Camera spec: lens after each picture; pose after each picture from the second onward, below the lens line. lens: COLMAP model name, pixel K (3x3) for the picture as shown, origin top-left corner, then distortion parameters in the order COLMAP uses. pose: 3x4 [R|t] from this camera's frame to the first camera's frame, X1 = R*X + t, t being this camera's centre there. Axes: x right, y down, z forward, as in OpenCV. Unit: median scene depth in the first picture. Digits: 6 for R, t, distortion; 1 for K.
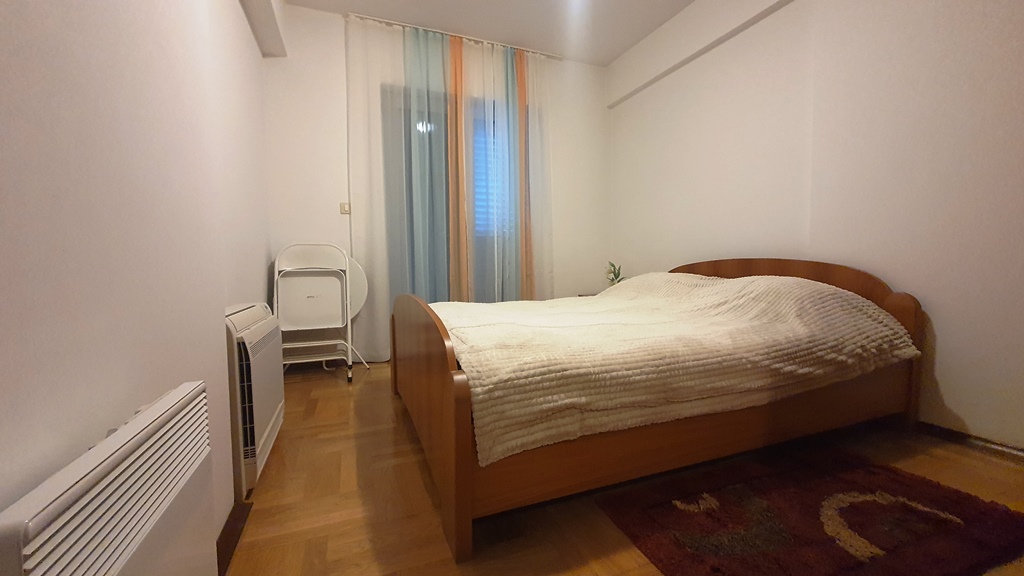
lens RADIAL K [[405.9, 0, 517.8], [0, 405.9, 294.0], [0, 0, 1]] dist [0.014729, 0.000102]
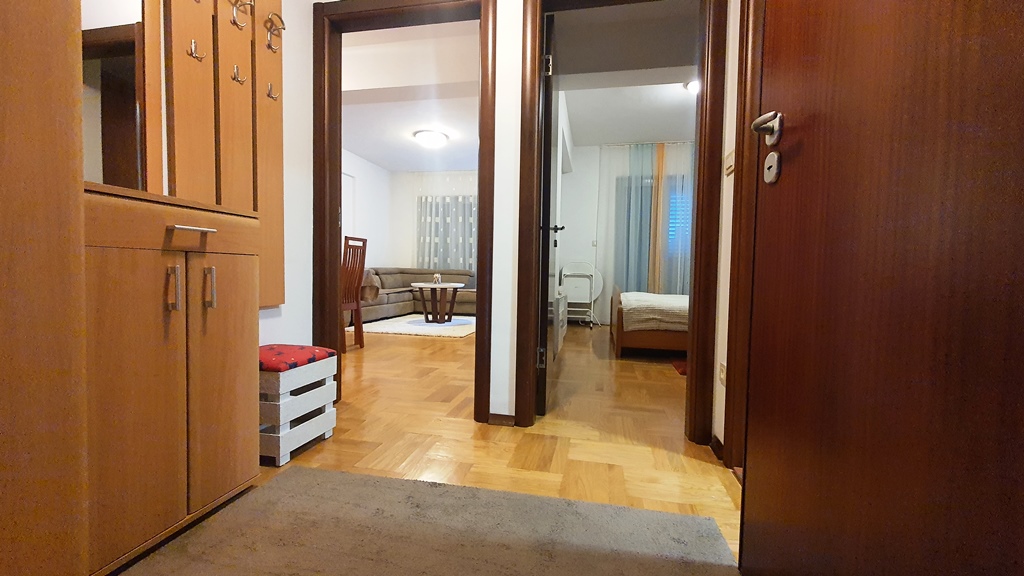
lens RADIAL K [[405.9, 0, 513.6], [0, 405.9, 290.1], [0, 0, 1]] dist [0.014729, 0.000102]
pose [[0.825920, 0.044046, -0.562064, 0.368401], [-0.057719, 0.998311, -0.006582, 0.050479], [0.560824, 0.037878, 0.827068, -0.835322]]
